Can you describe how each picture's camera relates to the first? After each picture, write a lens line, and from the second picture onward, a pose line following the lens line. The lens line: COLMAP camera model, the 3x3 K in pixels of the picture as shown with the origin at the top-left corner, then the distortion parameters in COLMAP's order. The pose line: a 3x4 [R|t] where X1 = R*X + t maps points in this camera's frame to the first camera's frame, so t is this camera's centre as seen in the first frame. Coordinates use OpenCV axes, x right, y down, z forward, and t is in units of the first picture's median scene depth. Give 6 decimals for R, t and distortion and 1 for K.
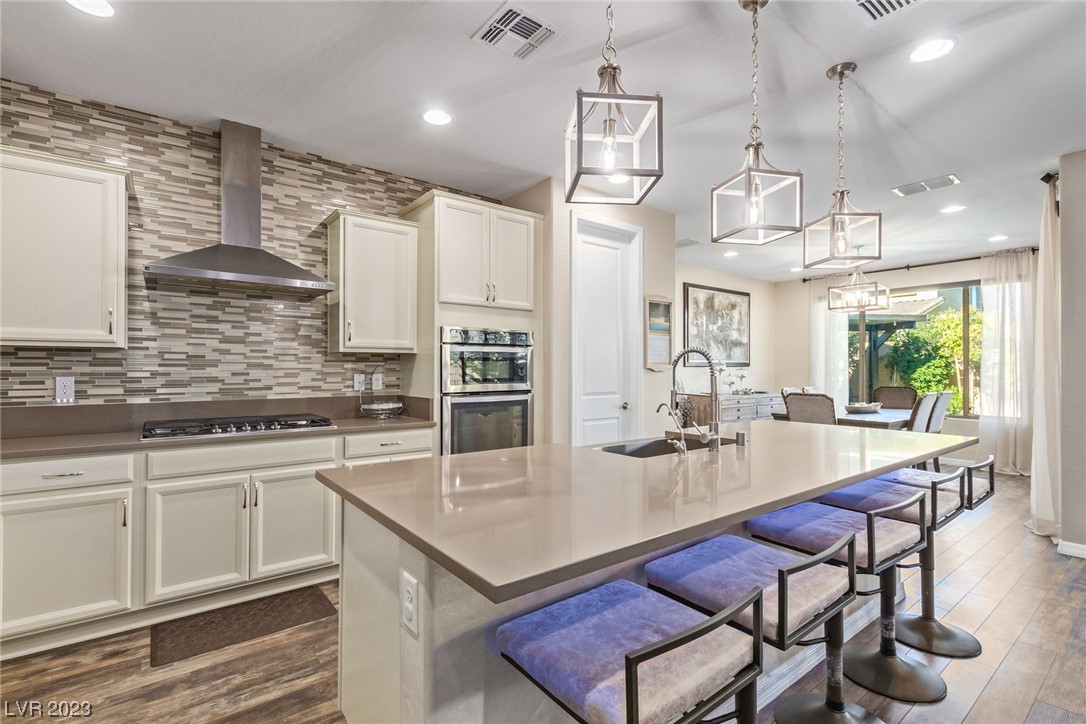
lens RADIAL K [[499.8, 0, 547.8], [0, 499.8, 365.2], [0, 0, 1]] dist [0.001059, -0.000640]
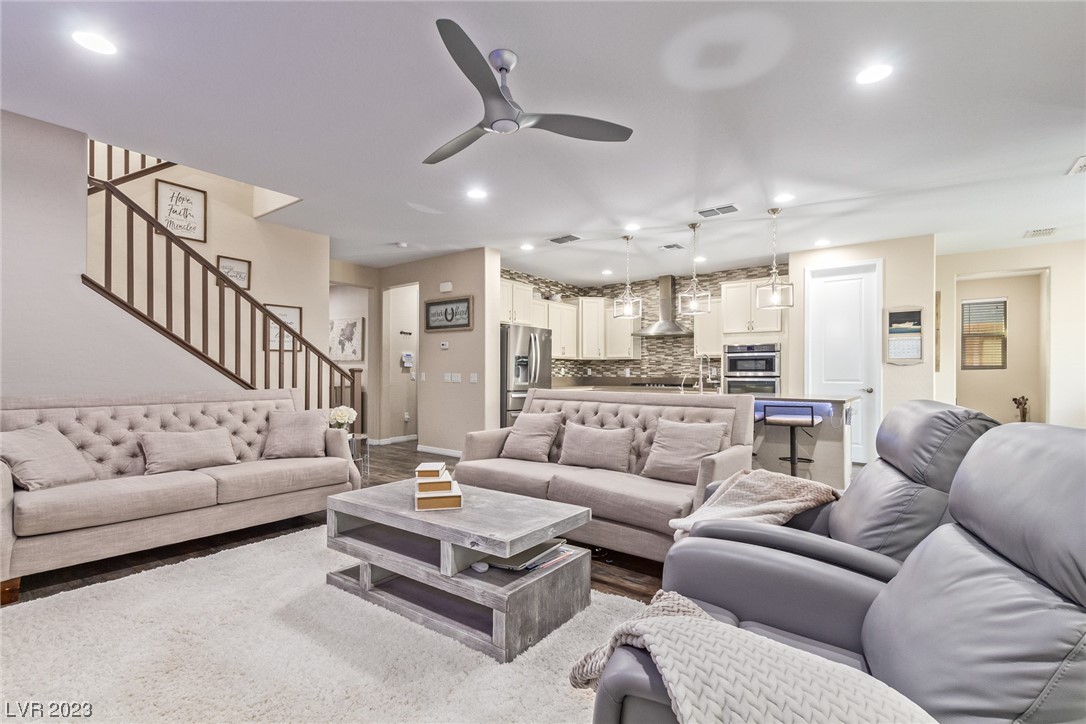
lens RADIAL K [[499.8, 0, 547.8], [0, 499.8, 365.2], [0, 0, 1]] dist [0.001059, -0.000640]
pose [[0.253549, -0.014261, -0.967217, 1.727206], [0.006260, 0.999895, -0.013102, 0.034415], [0.967302, -0.002733, 0.253612, -0.286850]]
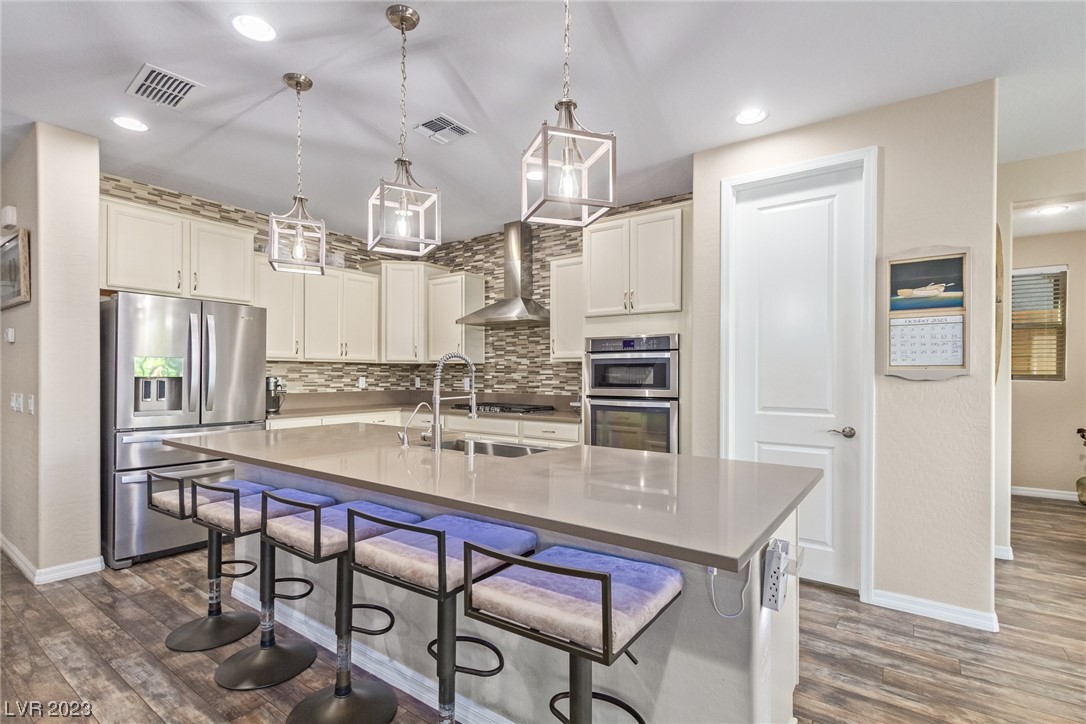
lens RADIAL K [[509.8, 0, 548.7], [0, 509.8, 369.1], [0, 0, 1]] dist [0.002615, -0.000216]
pose [[0.290181, -0.008364, -0.956935, 0.925215], [0.004853, 0.999962, -0.007269, 0.003357], [0.956960, -0.002534, 0.290210, 0.592144]]
